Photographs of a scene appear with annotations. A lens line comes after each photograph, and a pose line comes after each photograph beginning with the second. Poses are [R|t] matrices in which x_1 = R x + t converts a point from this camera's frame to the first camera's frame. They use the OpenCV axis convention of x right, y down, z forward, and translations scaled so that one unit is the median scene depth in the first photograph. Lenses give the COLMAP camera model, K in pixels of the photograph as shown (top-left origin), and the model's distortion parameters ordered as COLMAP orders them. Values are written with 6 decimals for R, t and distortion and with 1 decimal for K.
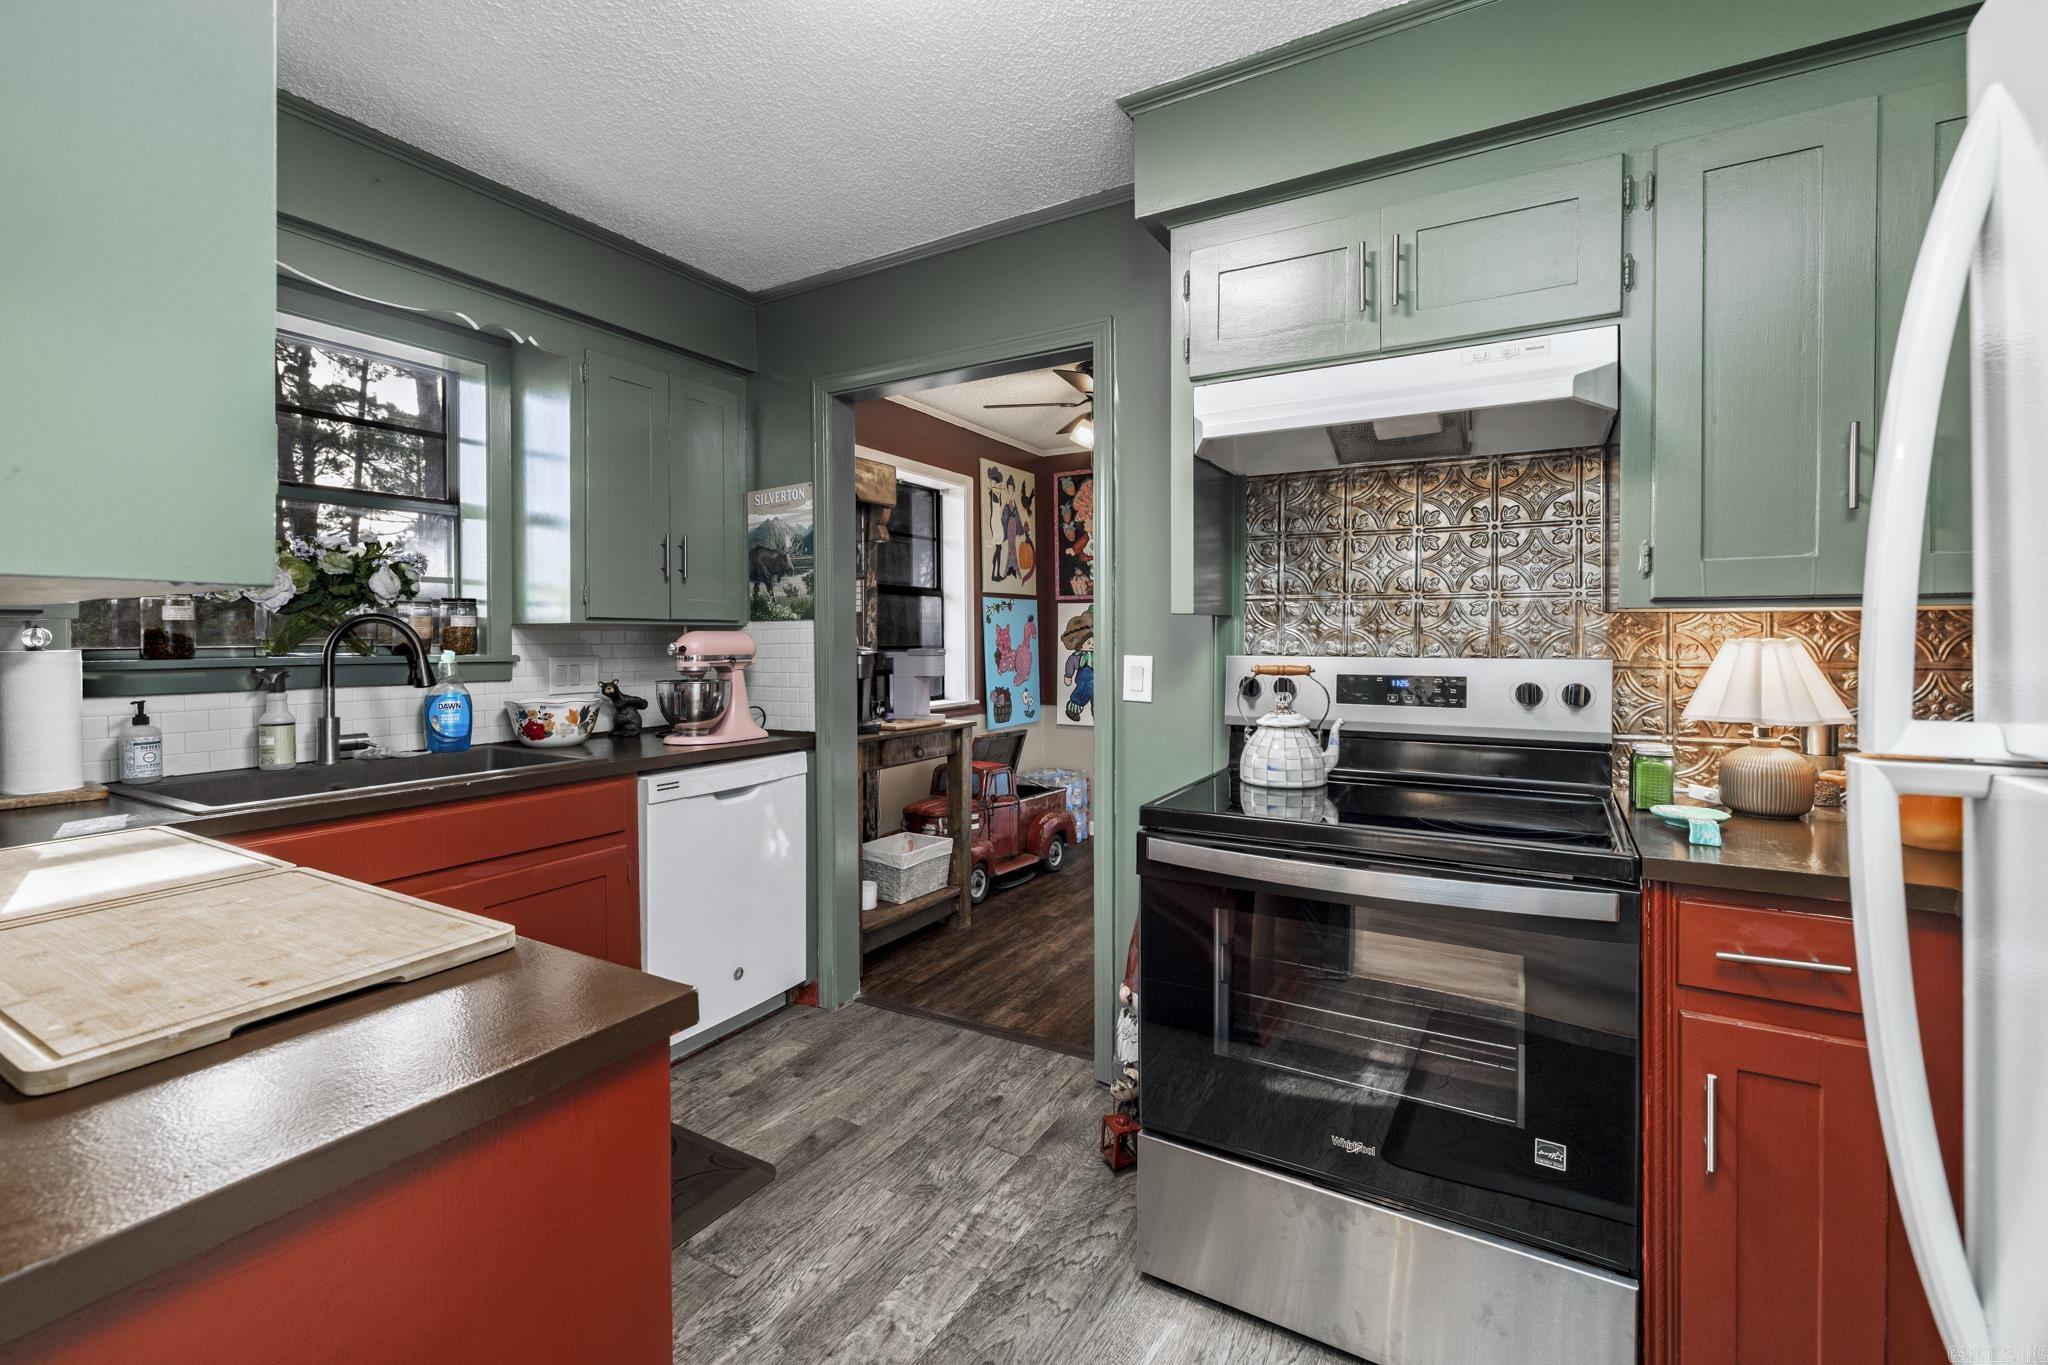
lens RADIAL K [[898.4, 0, 997.7], [0, 898.4, 649.3], [0, 0, 1]] dist [-0.004575, -0.000473]
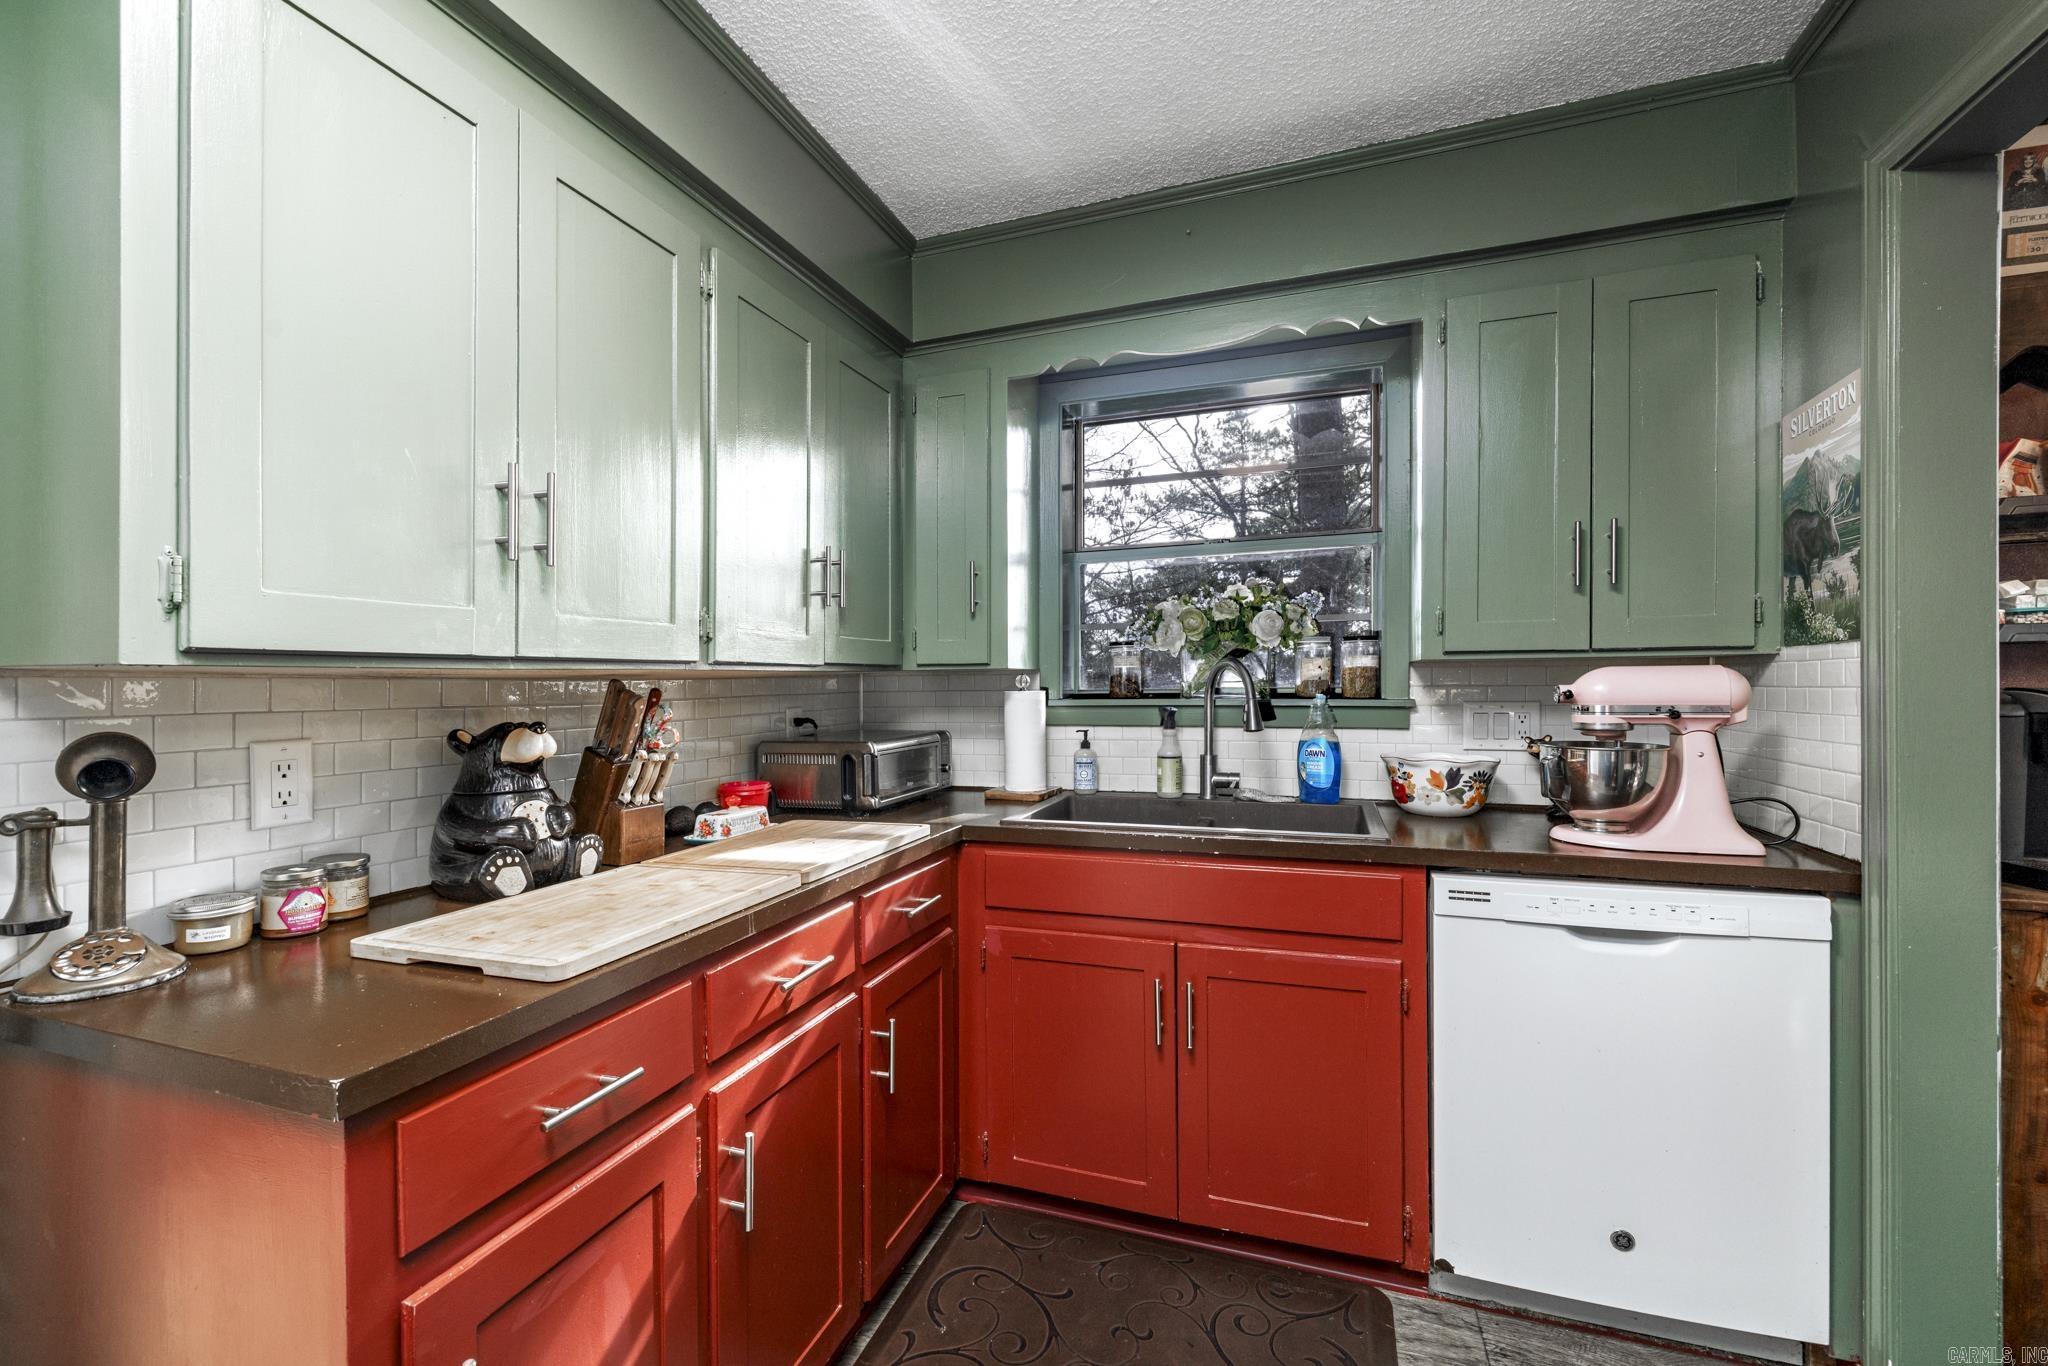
lens RADIAL K [[898.4, 0, 1013.0], [0, 898.4, 685.7], [0, 0, 1]] dist [-0.004575, -0.000473]
pose [[0.178758, 0.006033, -0.983875, 0.216564], [-0.001830, 0.999982, 0.005799, -0.009937], [0.983891, 0.000764, 0.178766, 0.482231]]
